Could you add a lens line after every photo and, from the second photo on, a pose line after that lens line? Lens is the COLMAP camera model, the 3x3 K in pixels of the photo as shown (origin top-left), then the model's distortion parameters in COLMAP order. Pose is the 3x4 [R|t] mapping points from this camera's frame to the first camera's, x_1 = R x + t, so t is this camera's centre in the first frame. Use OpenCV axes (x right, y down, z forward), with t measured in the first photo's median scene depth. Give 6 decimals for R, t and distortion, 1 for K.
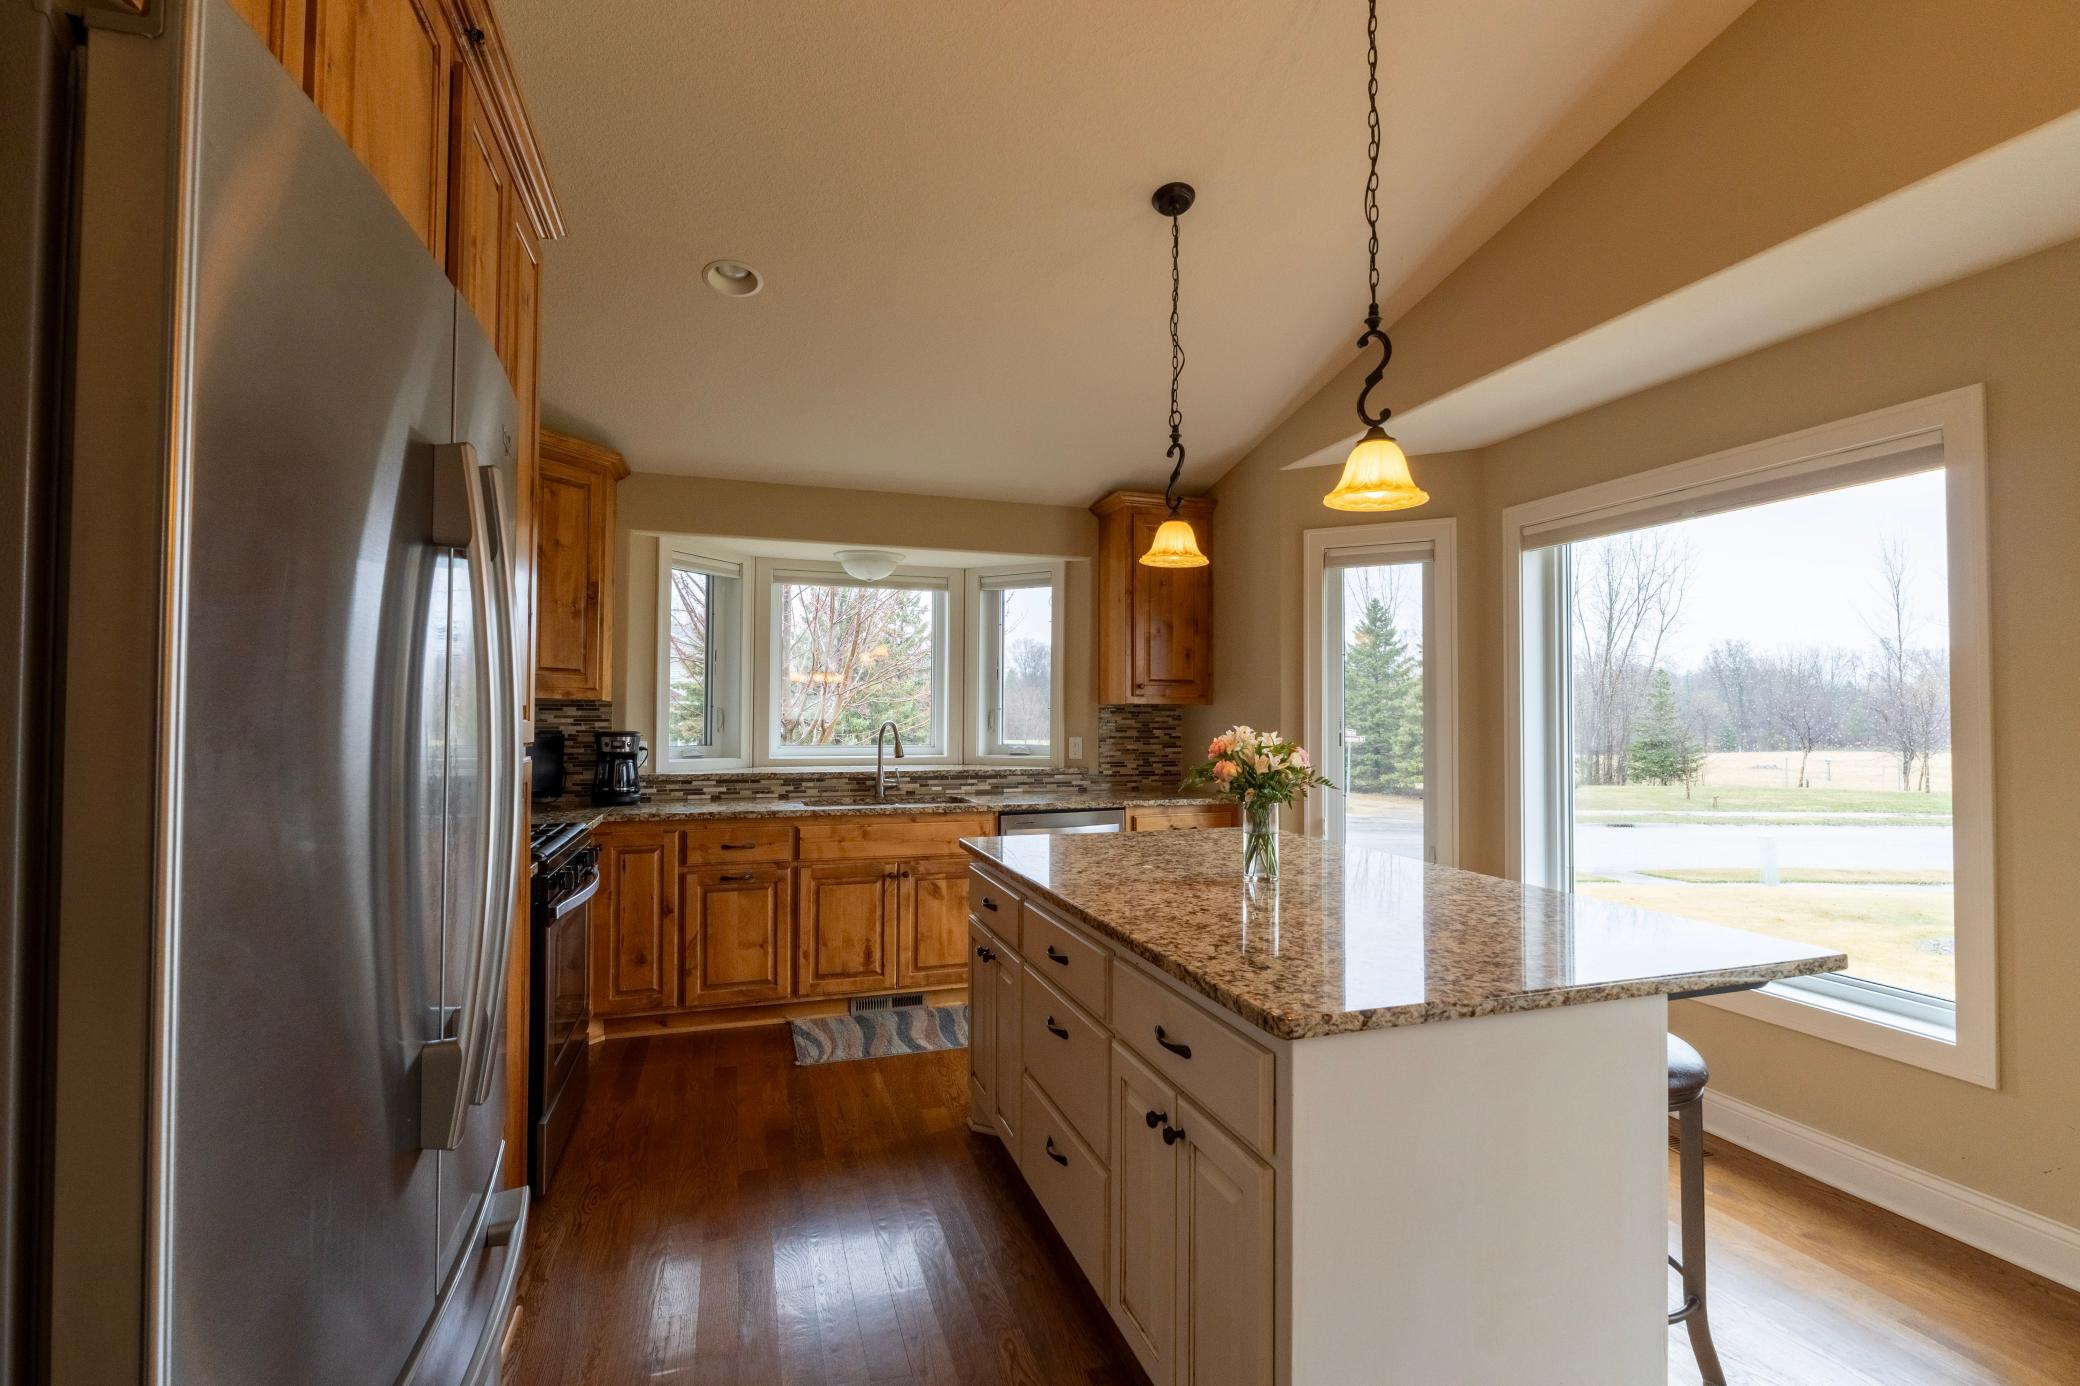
lens RADIAL K [[942.2, 0, 1040.0], [0, 942.2, 693.0], [0, 0, 1]] dist [0.001574, -0.000188]
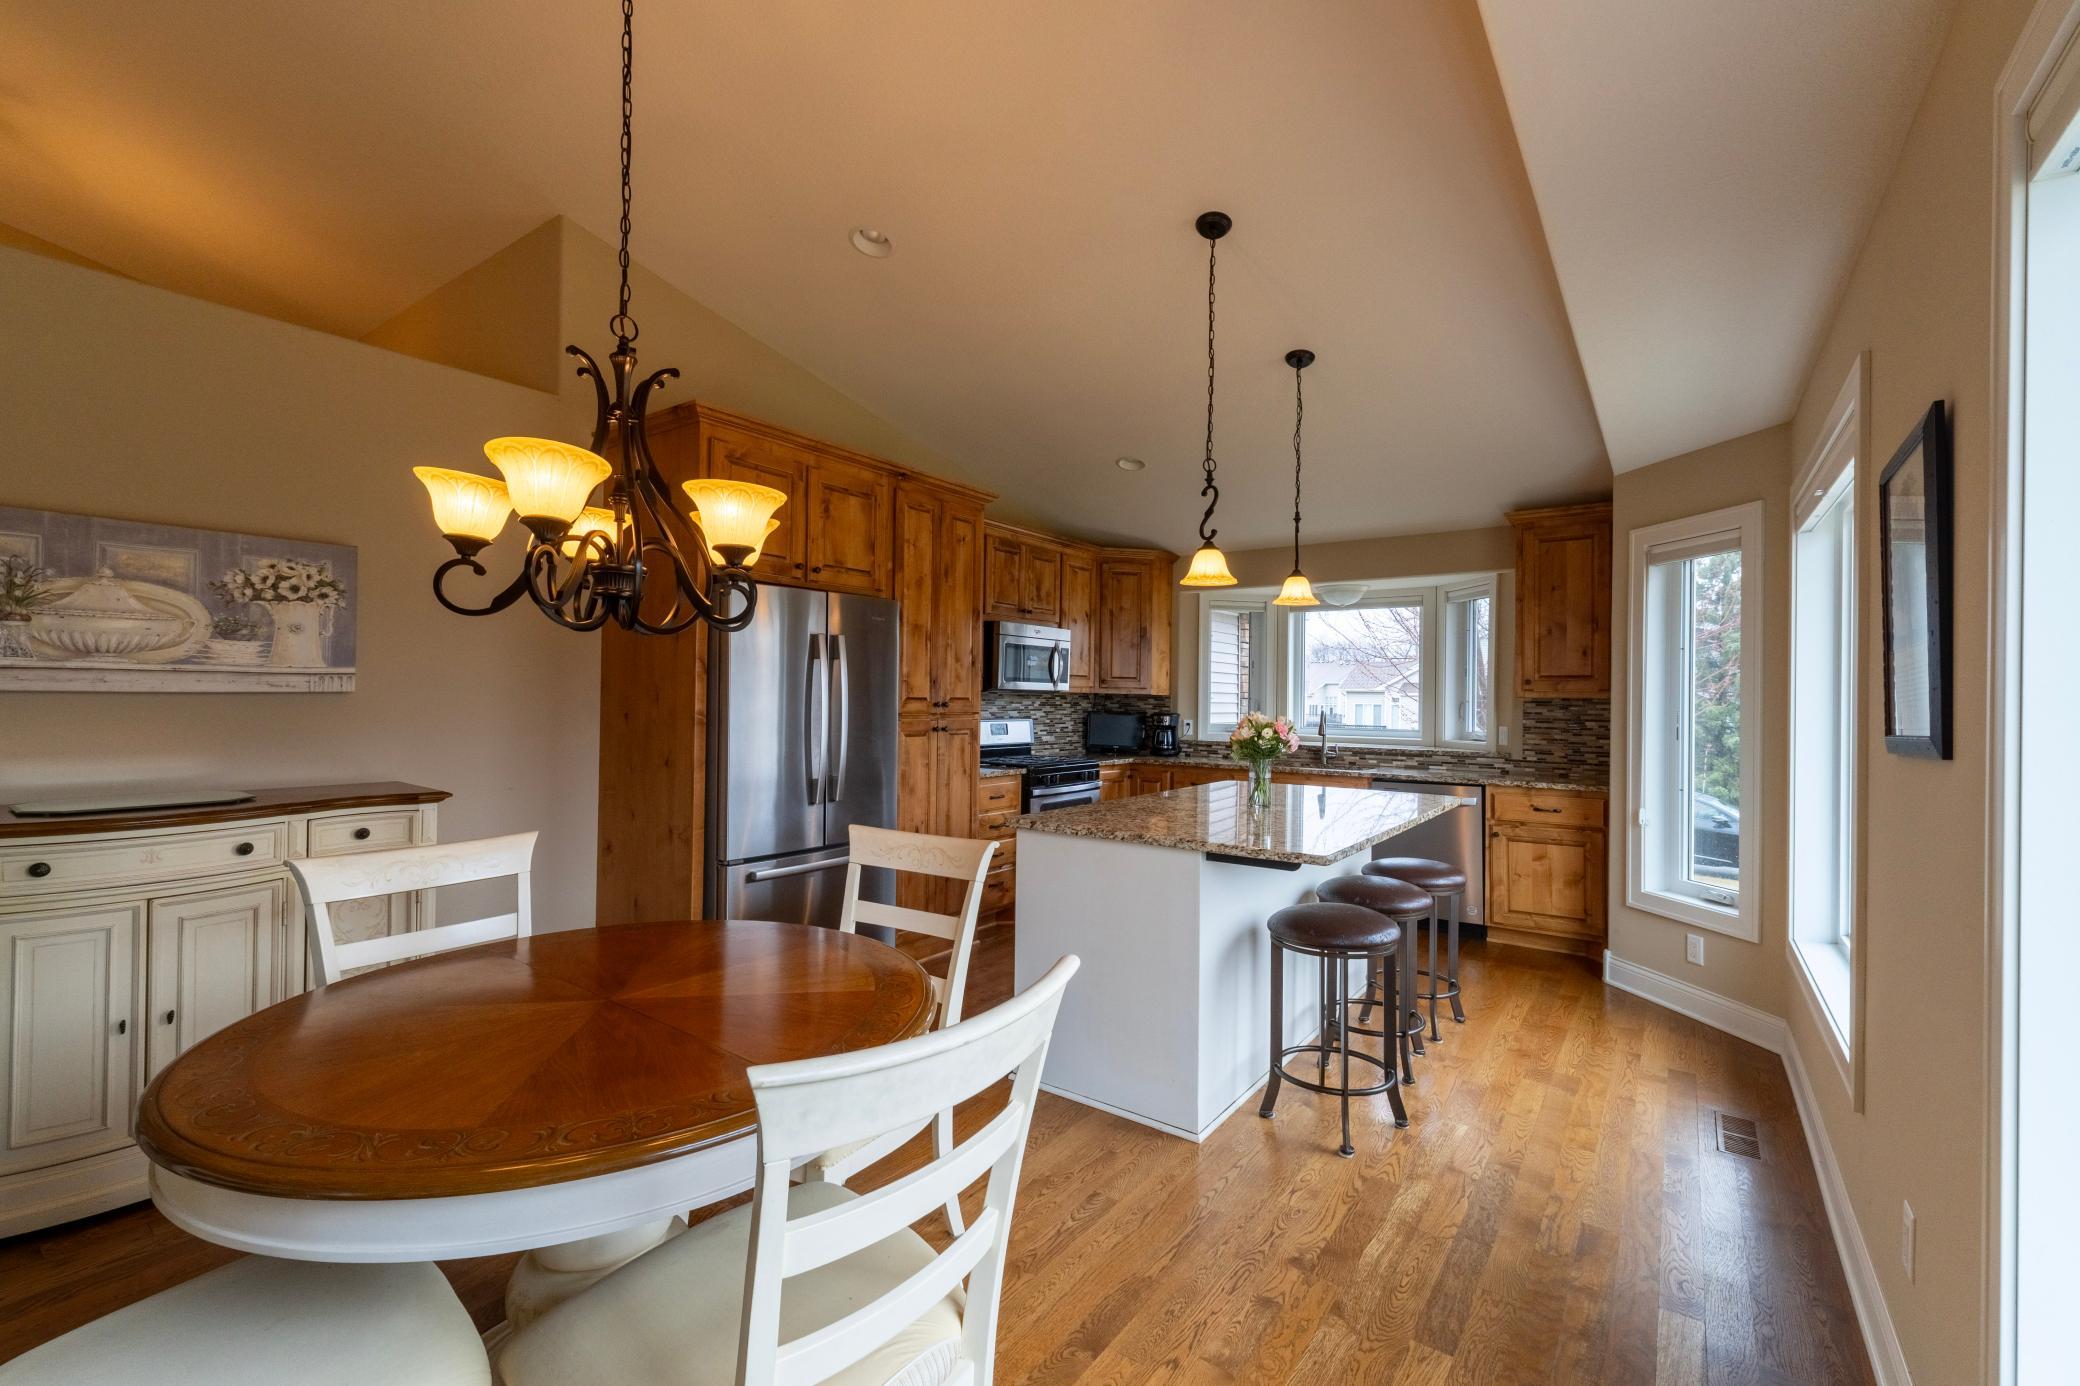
lens RADIAL K [[862.5, 0, 1040.0], [0, 862.5, 693.0], [0, 0, 1]] dist [0.007996, -0.000866]
pose [[0.580998, -0.002324, -0.813902, 0.649225], [0.008346, 0.999960, 0.003102, -0.002328], [0.813862, -0.008595, 0.580994, -0.085337]]
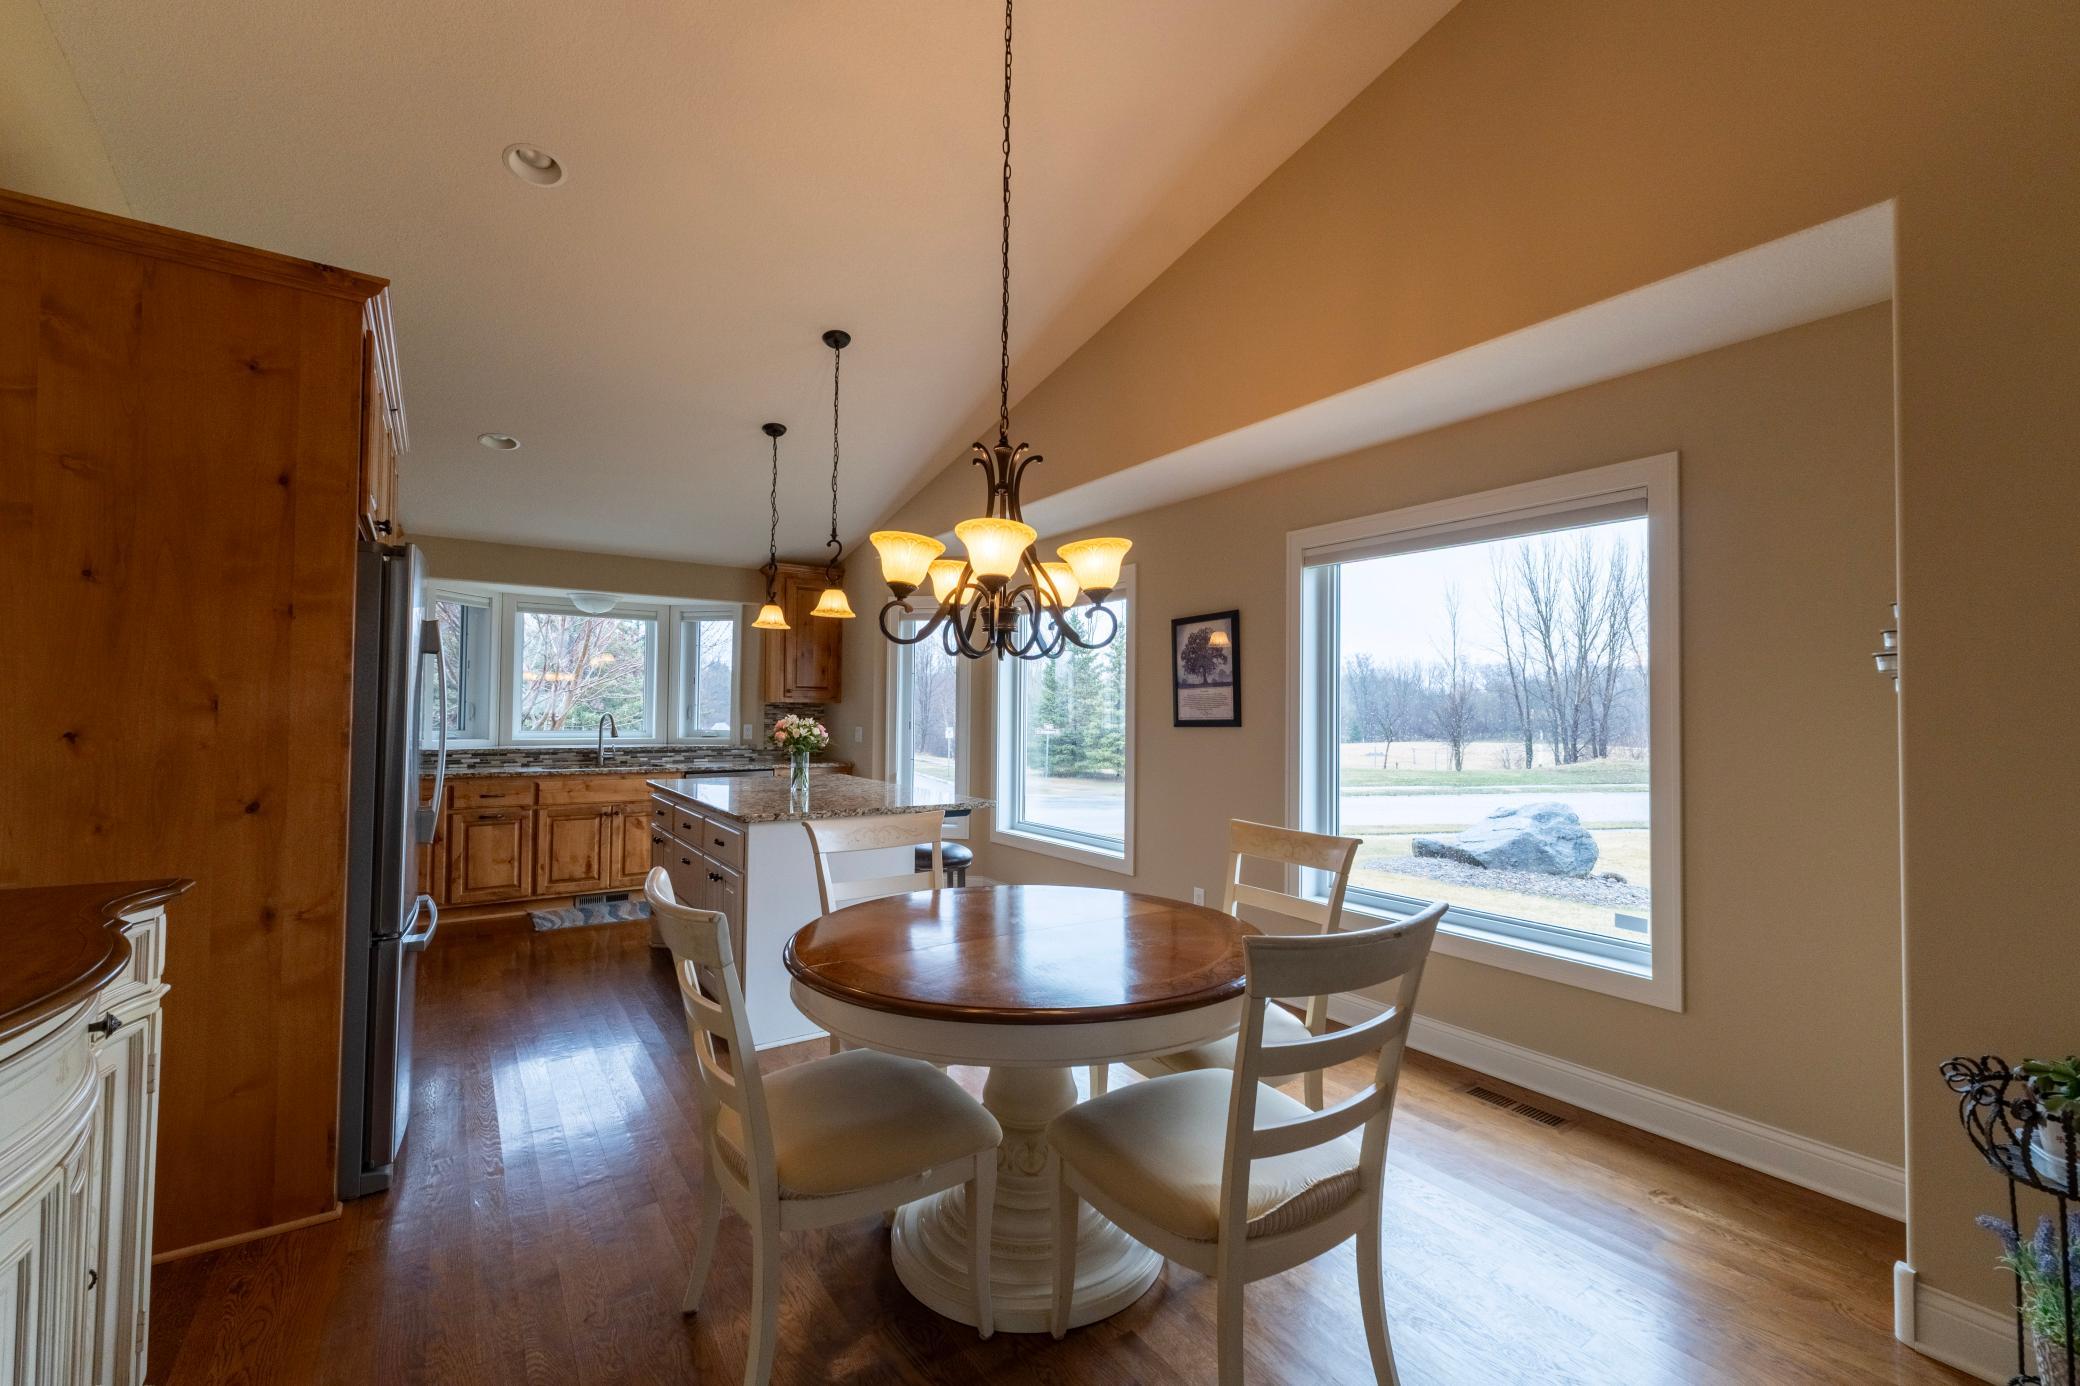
lens RADIAL K [[877.9, 0, 1040.0], [0, 877.9, 693.0], [0, 0, 1]] dist [0.017623, -0.000128]
pose [[0.961185, 0.010724, 0.275697, 0.110375], [-0.011454, 0.999934, 0.001036, -0.010293], [-0.275668, -0.004153, 0.961244, -0.514167]]
